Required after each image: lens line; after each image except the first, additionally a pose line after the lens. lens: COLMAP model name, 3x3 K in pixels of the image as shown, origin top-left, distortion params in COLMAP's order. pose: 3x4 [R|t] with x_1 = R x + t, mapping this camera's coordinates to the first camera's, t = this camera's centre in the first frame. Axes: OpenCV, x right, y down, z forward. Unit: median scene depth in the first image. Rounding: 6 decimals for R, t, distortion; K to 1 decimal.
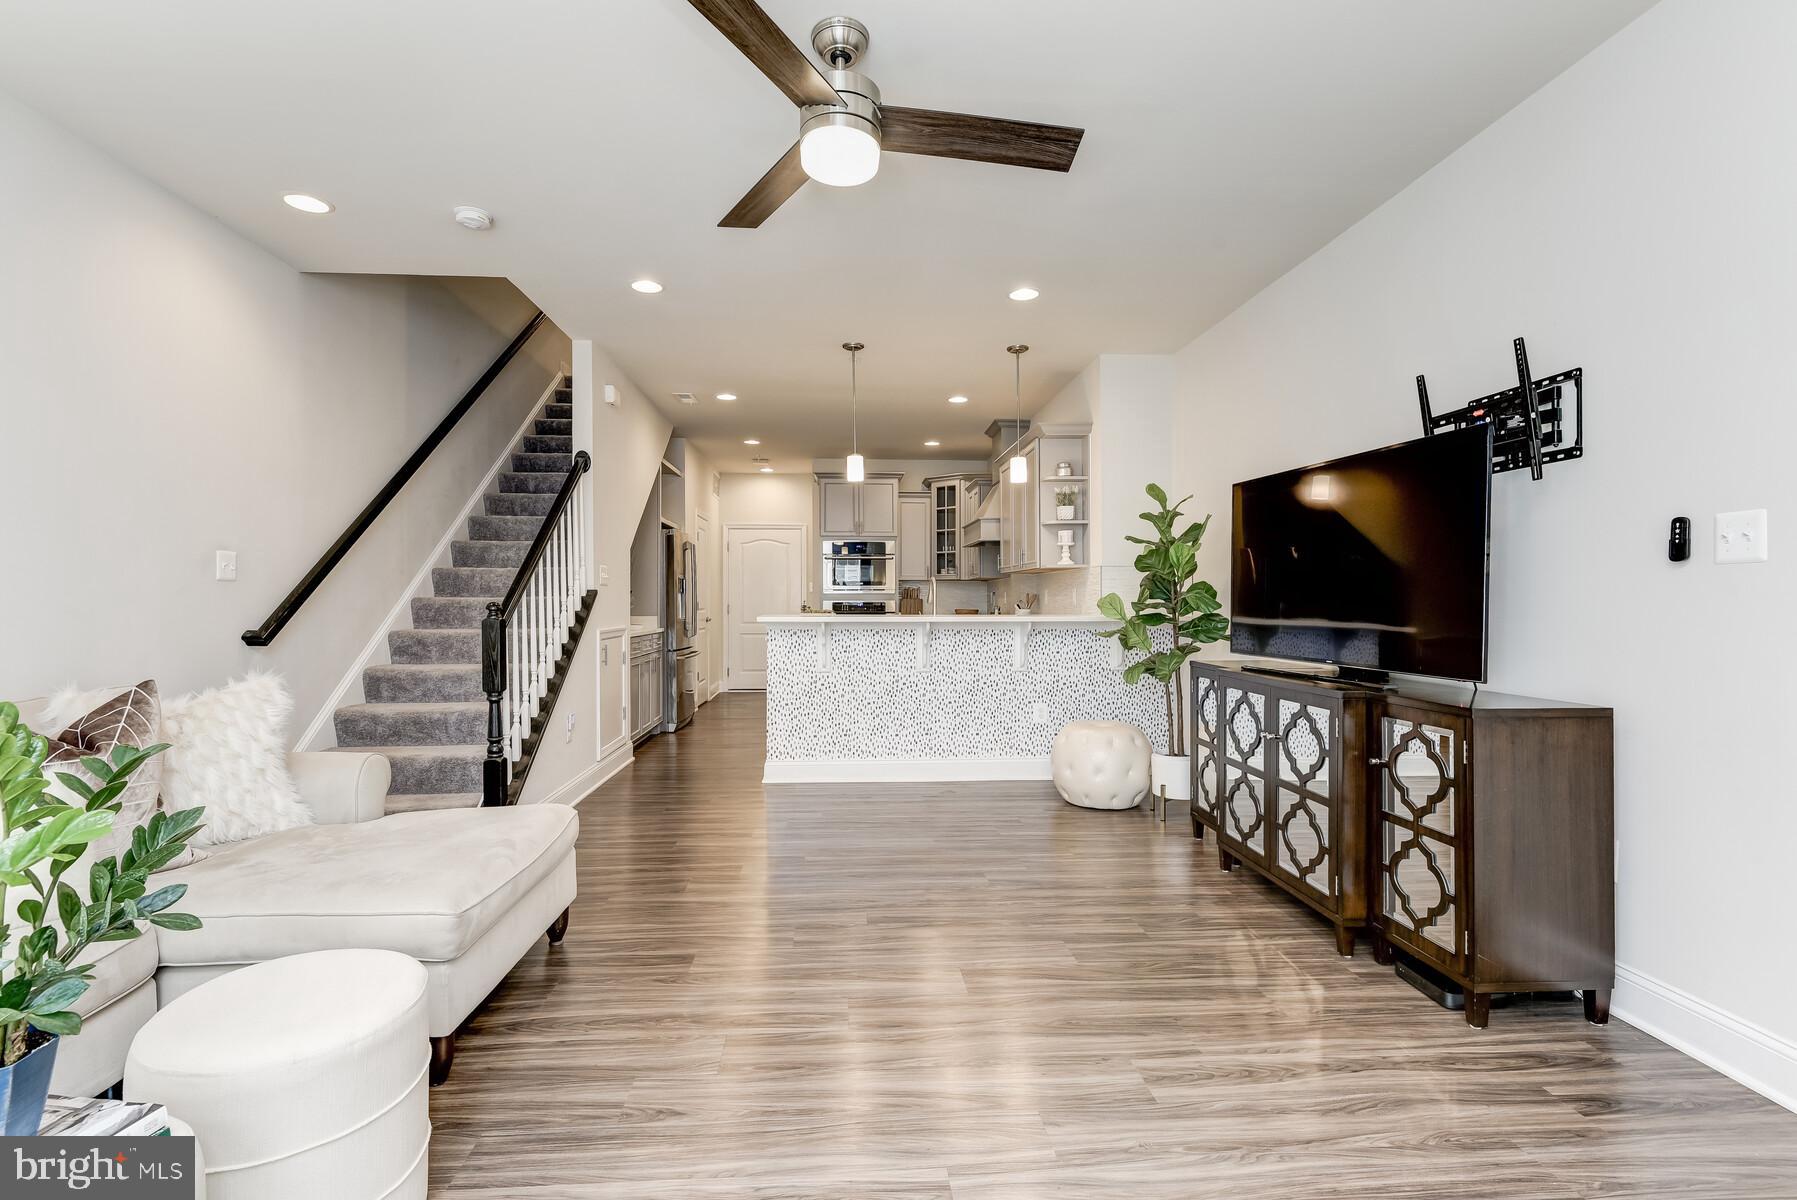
lens RADIAL K [[815.5, 0, 886.0], [0, 815.5, 603.2], [0, 0, 1]] dist [0.009945, -0.006366]
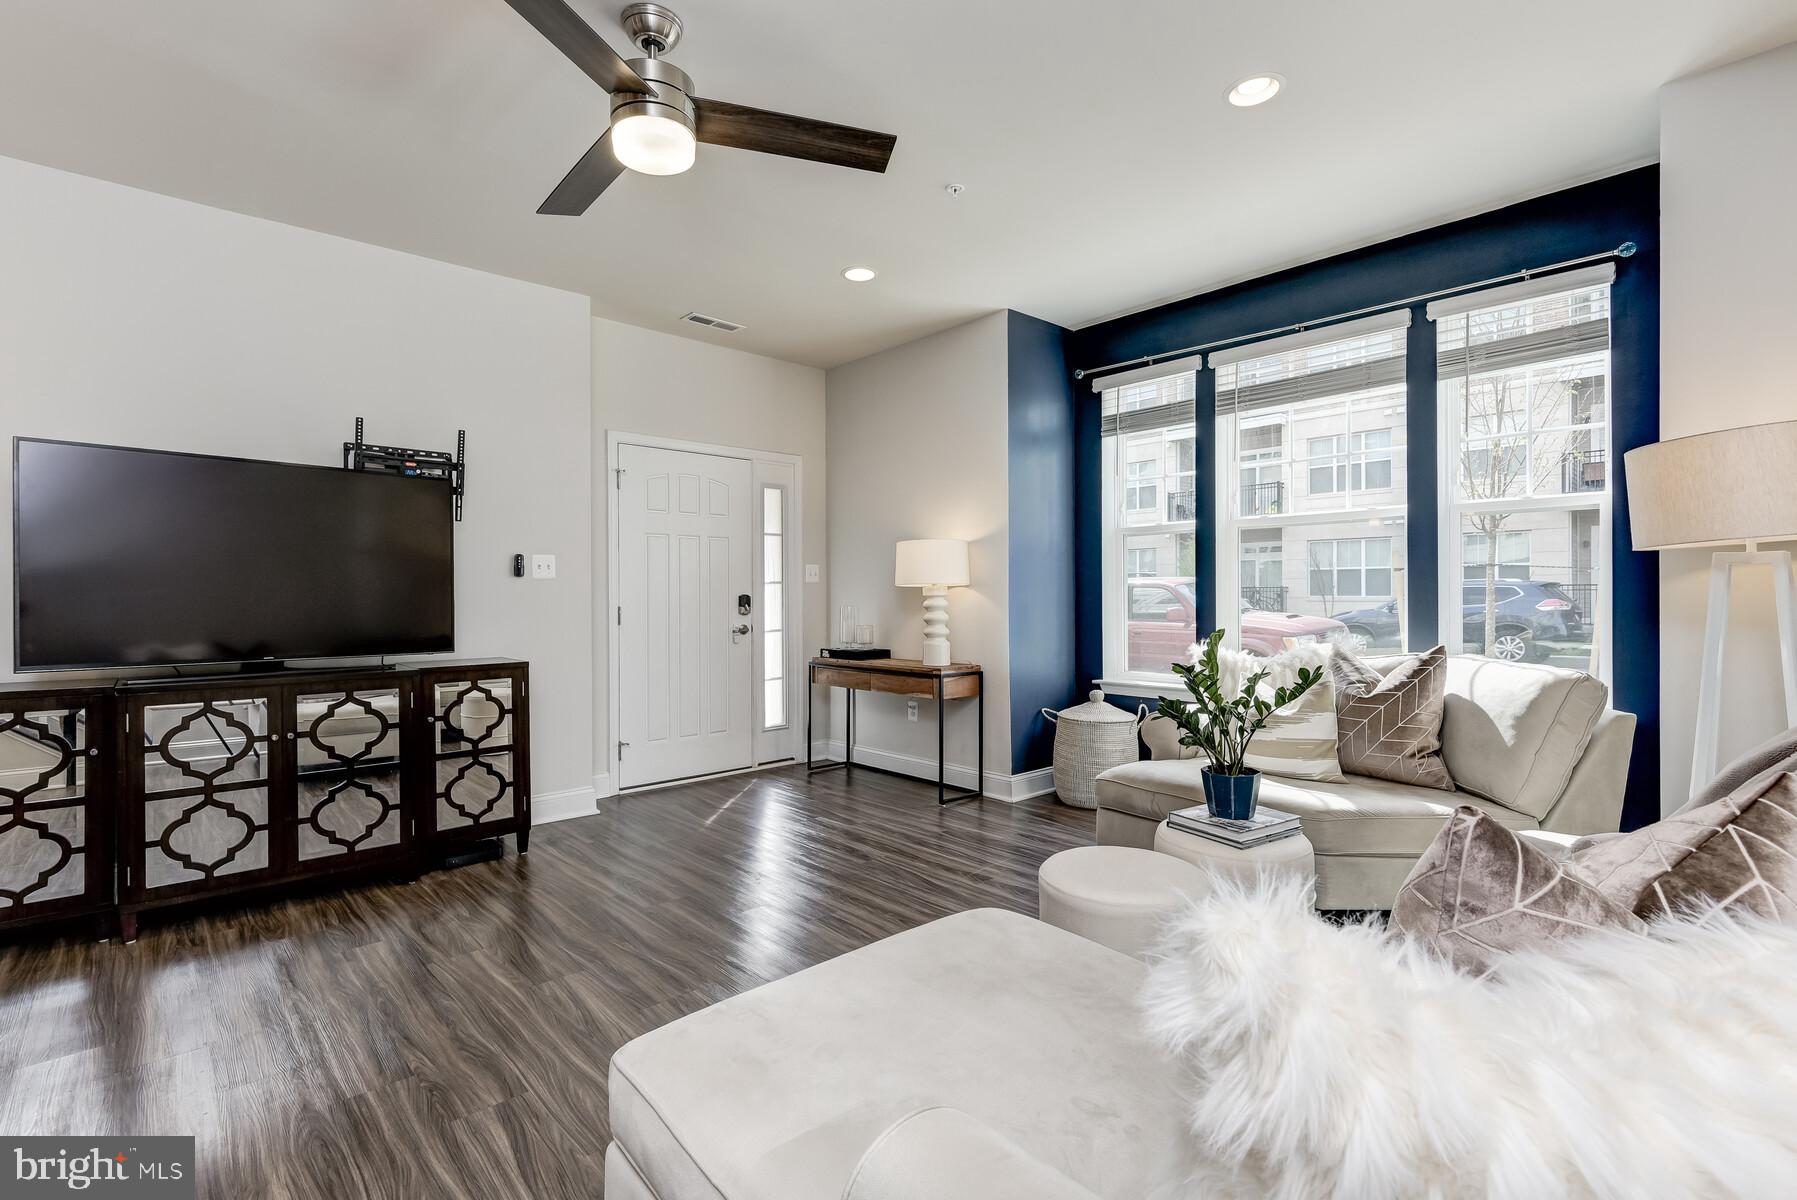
lens RADIAL K [[815.5, 0, 886.7], [0, 815.5, 598.3], [0, 0, 1]] dist [0.009945, -0.006366]
pose [[-0.626589, 0.001491, 0.779349, -0.617619], [0.008215, 0.999955, 0.004691, -0.001406], [-0.779307, 0.009341, -0.626573, 0.867313]]
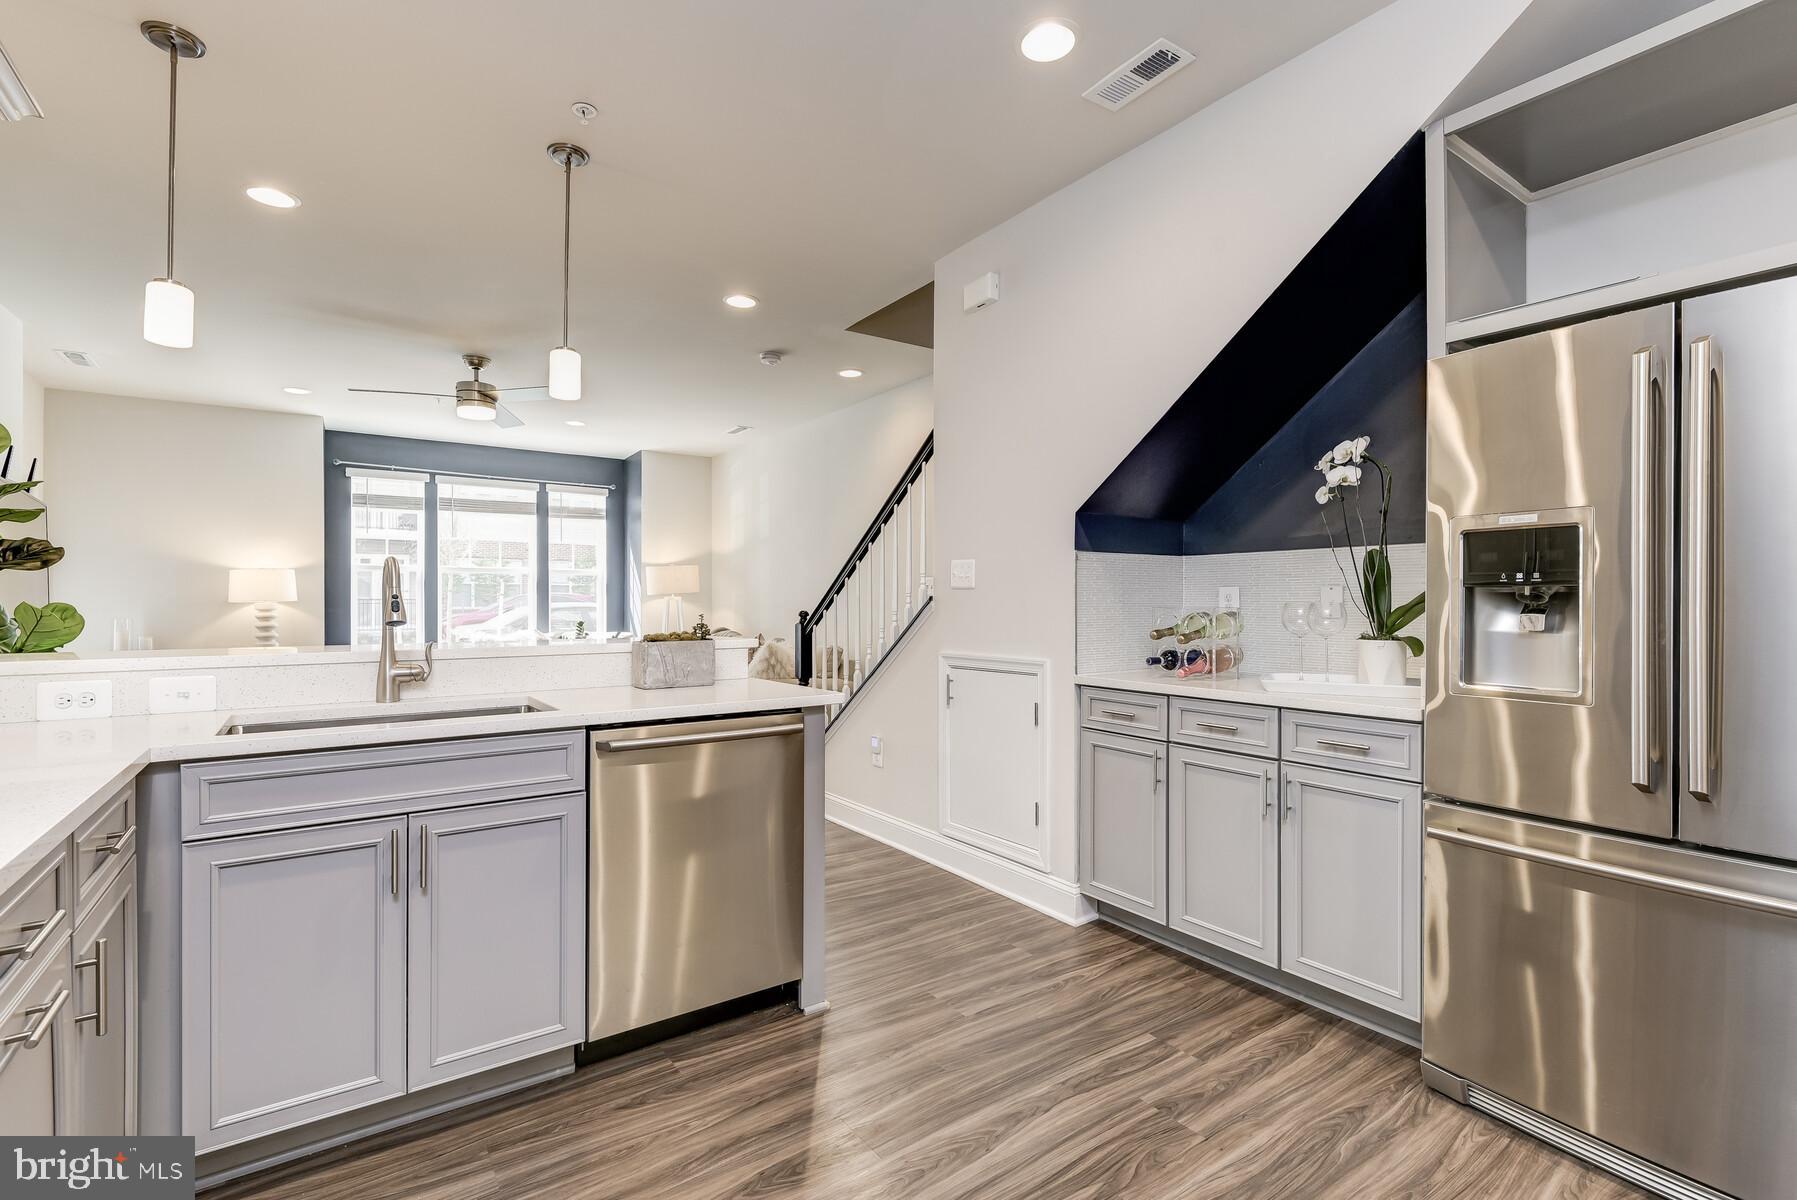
lens RADIAL K [[815.5, 0, 900.8], [0, 815.5, 611.6], [0, 0, 1]] dist [0.009945, -0.006366]
pose [[-0.854326, 0.006347, -0.519698, 0.070744], [0.008518, 0.999962, -0.001791, 0.025591], [0.519667, -0.005957, -0.854348, 2.200153]]
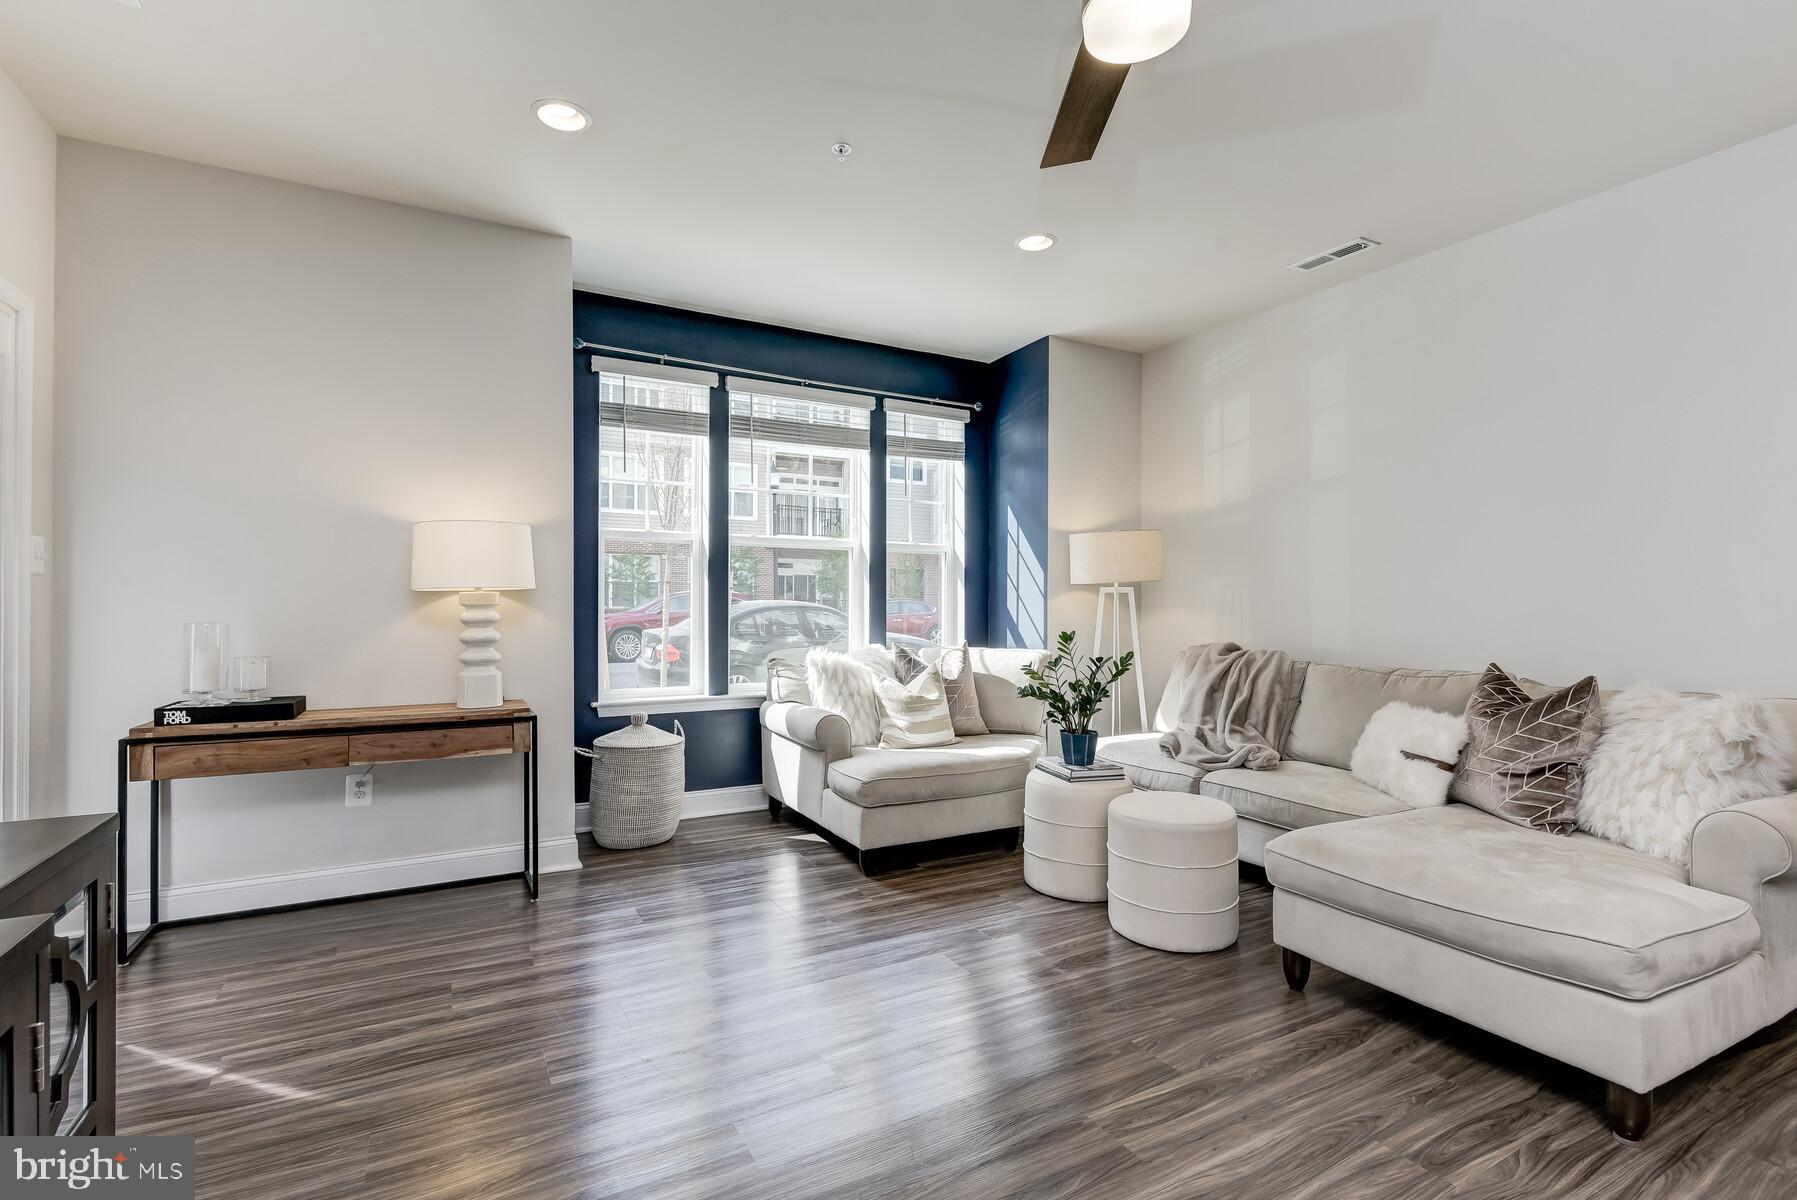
lens RADIAL K [[815.5, 0, 891.0], [0, 815.5, 599.9], [0, 0, 1]] dist [0.009945, -0.006366]
pose [[-0.905235, -0.005553, -0.424874, 0.290773], [-0.004462, 0.999984, -0.003563, -0.002514], [0.424887, -0.001330, -0.905245, 0.983242]]
